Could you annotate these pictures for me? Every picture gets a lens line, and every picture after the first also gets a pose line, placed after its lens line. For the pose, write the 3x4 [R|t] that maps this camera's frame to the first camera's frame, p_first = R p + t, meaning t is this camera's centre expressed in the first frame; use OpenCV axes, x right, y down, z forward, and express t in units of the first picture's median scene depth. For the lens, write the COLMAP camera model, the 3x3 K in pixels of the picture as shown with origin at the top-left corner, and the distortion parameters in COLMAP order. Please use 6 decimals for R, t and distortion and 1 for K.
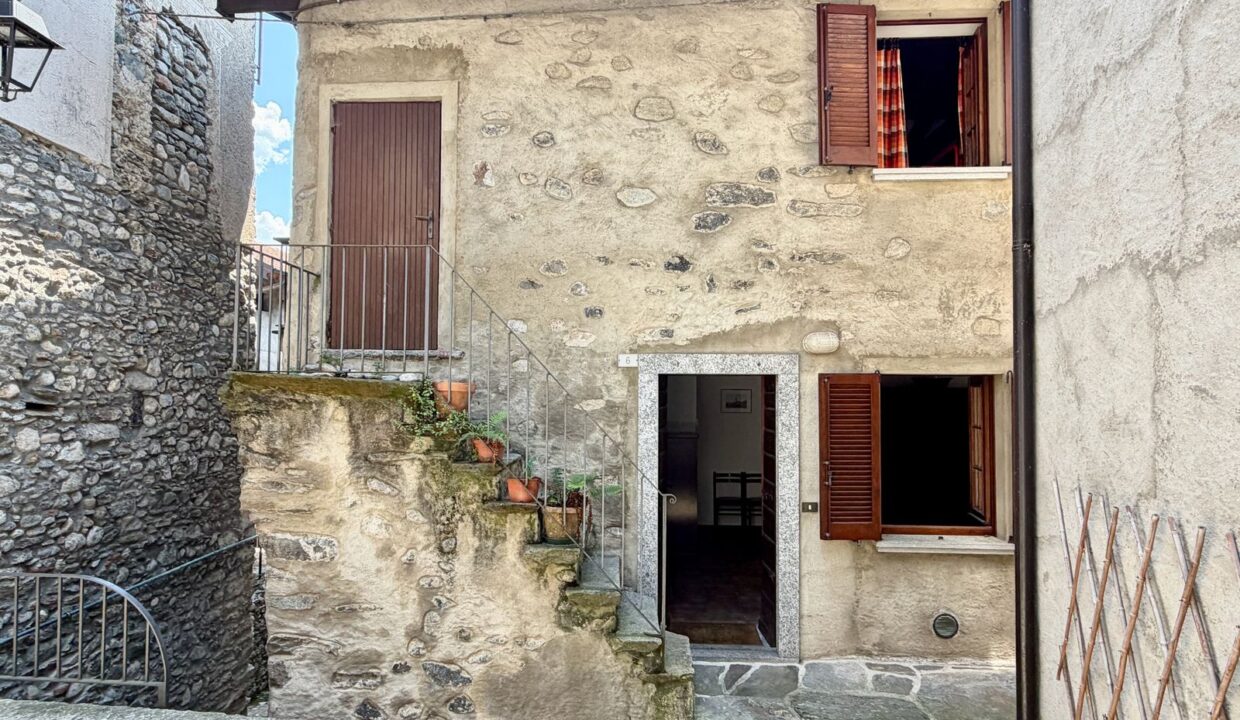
lens RADIAL K [[713.5, 0, 612.7], [0, 713.5, 362.6], [0, 0, 1]] dist [0.000476, -0.000109]
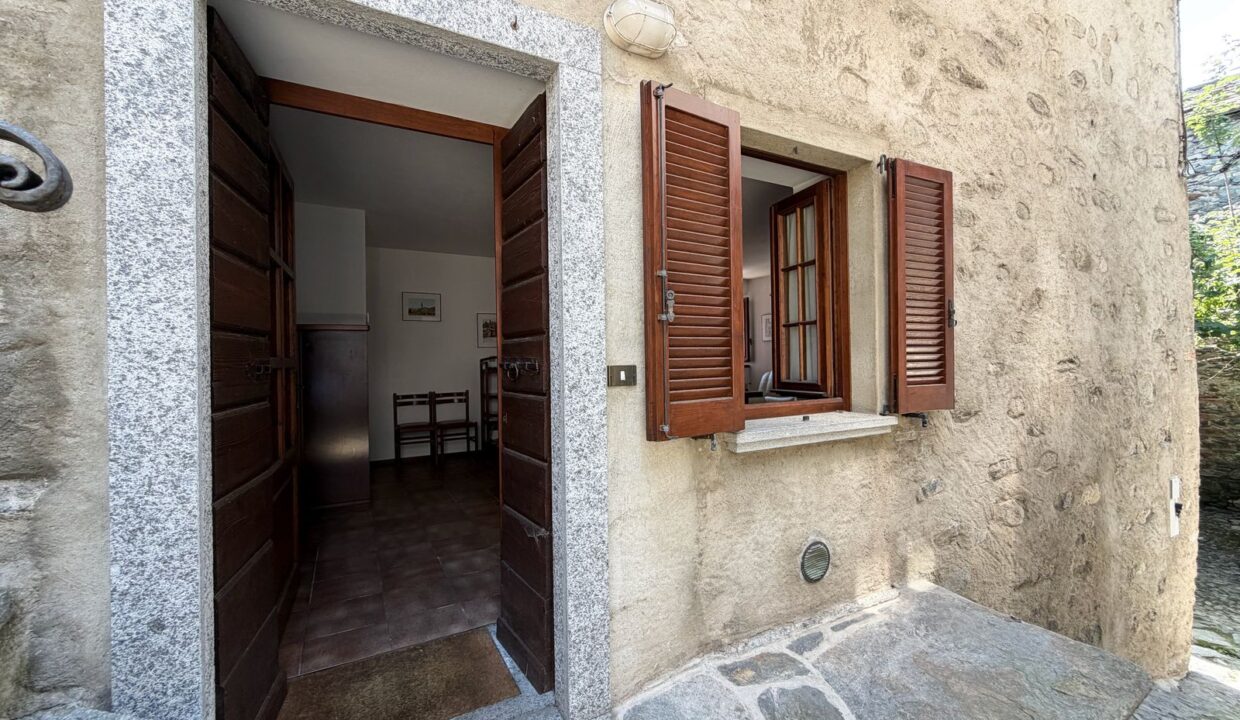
lens RADIAL K [[508.8, 0, 623.6], [0, 508.8, 357.3], [0, 0, 1]] dist [0.001407, 0.000023]
pose [[0.842709, -0.017833, 0.538073, 0.099725], [0.001076, 0.999505, 0.031441, 0.181093], [-0.538368, -0.025917, 0.842311, 0.724506]]
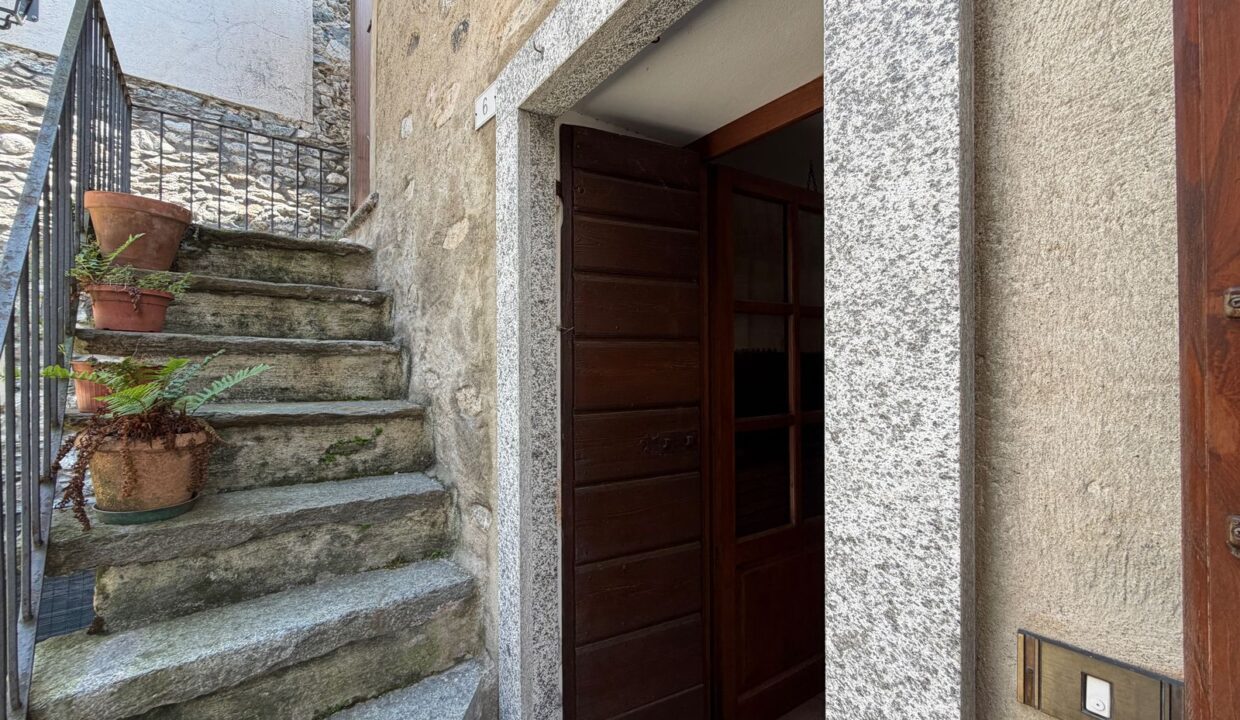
lens RADIAL K [[494.4, 0, 620.0], [0, 494.4, 360.0], [0, 0, 1]] dist [-0.000562, -0.000162]
pose [[0.631984, -0.009196, -0.774926, 0.291112], [0.038490, 0.999068, 0.019535, 0.140980], [0.774025, -0.042173, 0.631749, 0.888374]]
